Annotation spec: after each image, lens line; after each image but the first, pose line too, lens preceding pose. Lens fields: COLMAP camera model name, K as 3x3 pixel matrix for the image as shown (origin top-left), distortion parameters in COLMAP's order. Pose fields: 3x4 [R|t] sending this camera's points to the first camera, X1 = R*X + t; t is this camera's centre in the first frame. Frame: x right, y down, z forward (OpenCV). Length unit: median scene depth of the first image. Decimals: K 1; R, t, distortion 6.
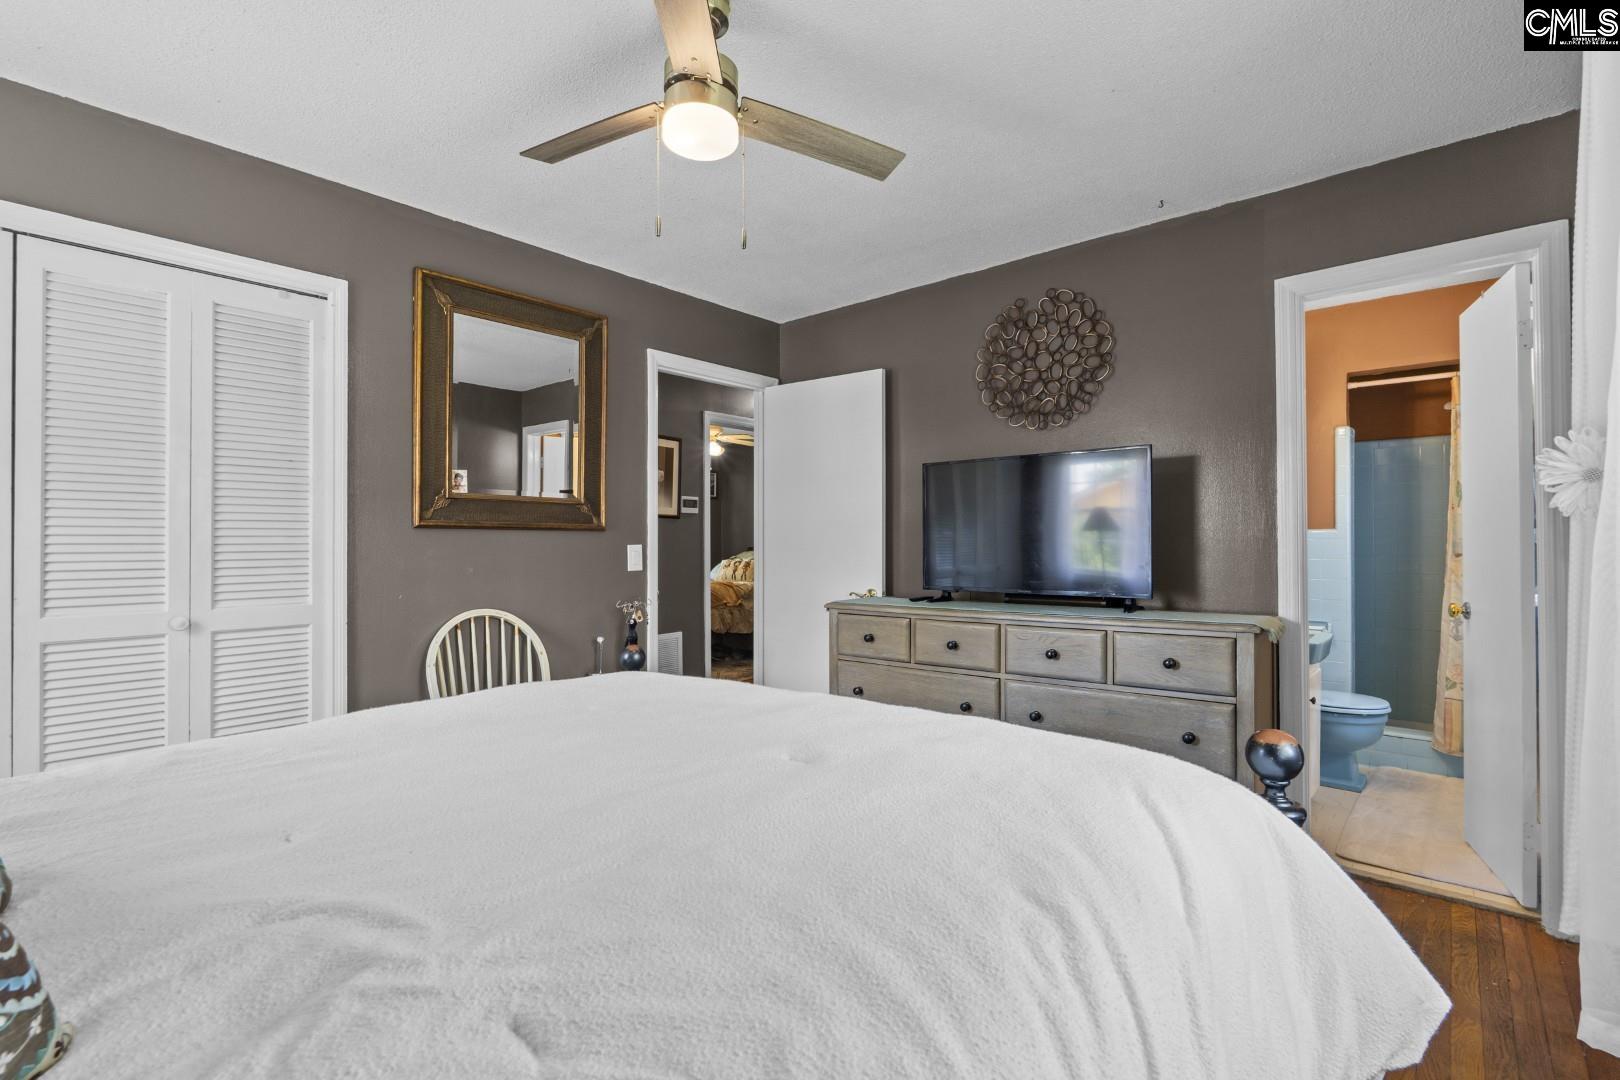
lens RADIAL K [[743.6, 0, 810.0], [0, 743.6, 540.0], [0, 0, 1]] dist [-0.005001, 0.000030]
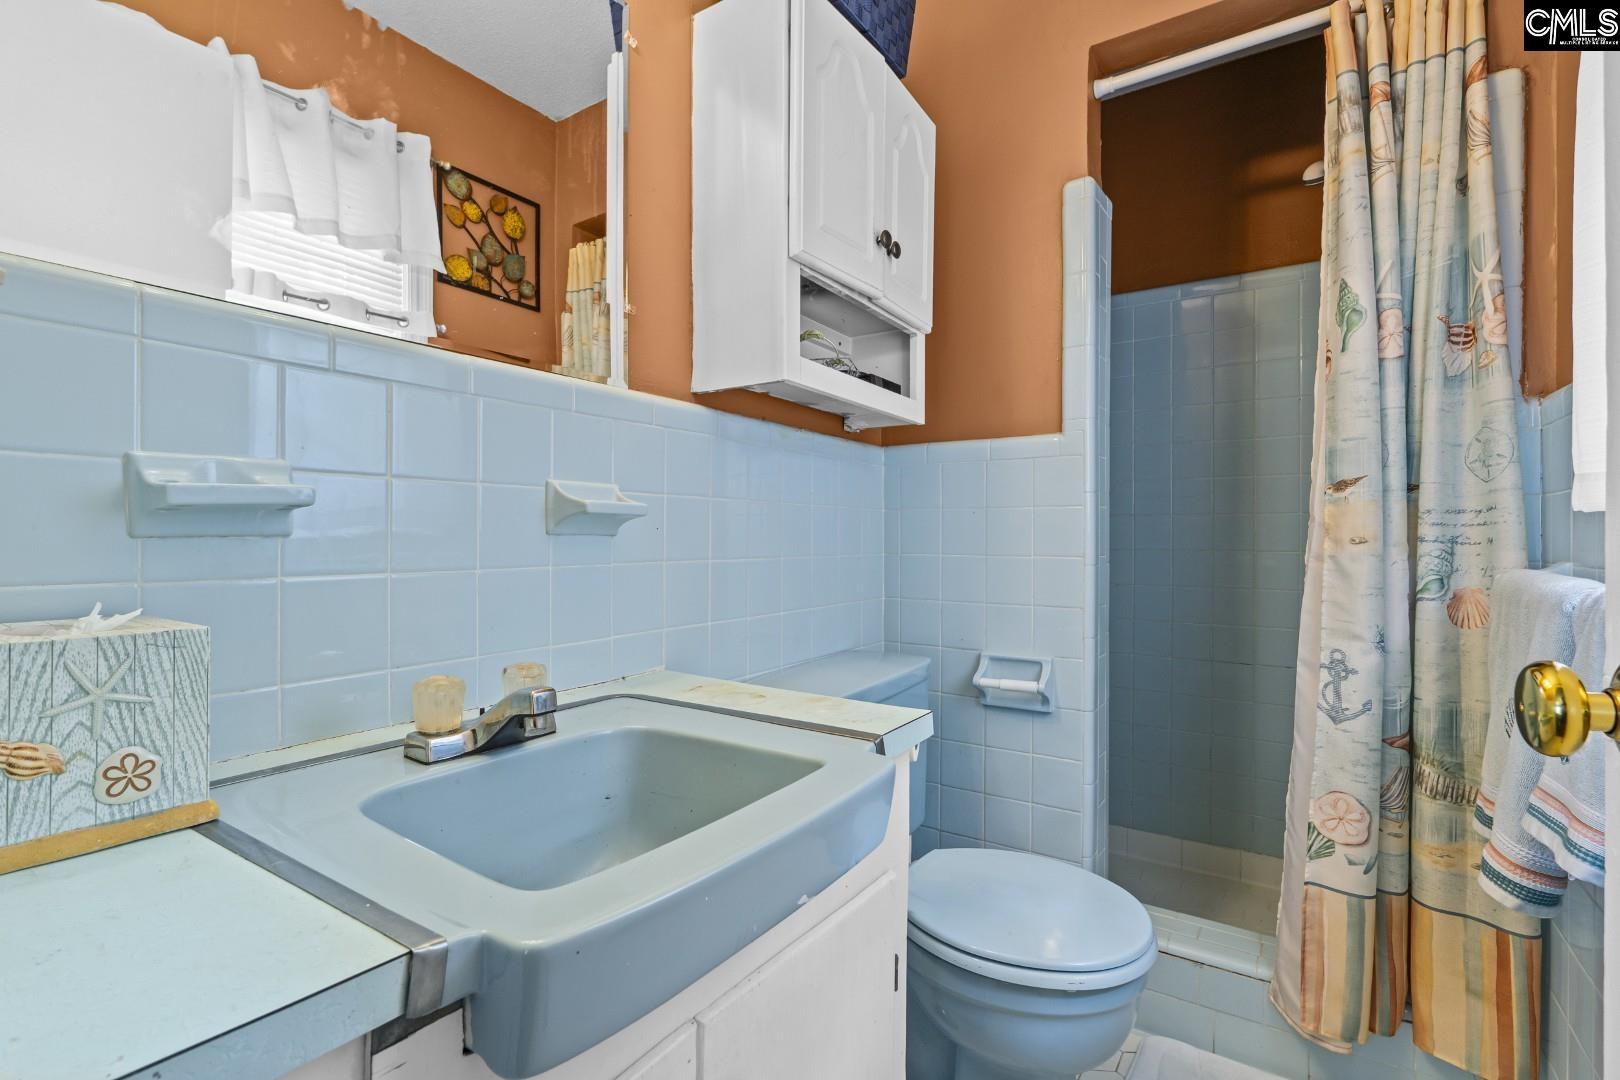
lens RADIAL K [[743.6, 0, 810.0], [0, 743.6, 540.0], [0, 0, 1]] dist [-0.005001, 0.000030]
pose [[0.992245, 0.005280, 0.124186, 0.564482], [-0.005656, 0.999980, 0.002676, 0.047183], [-0.124170, -0.003358, 0.992255, 0.662689]]
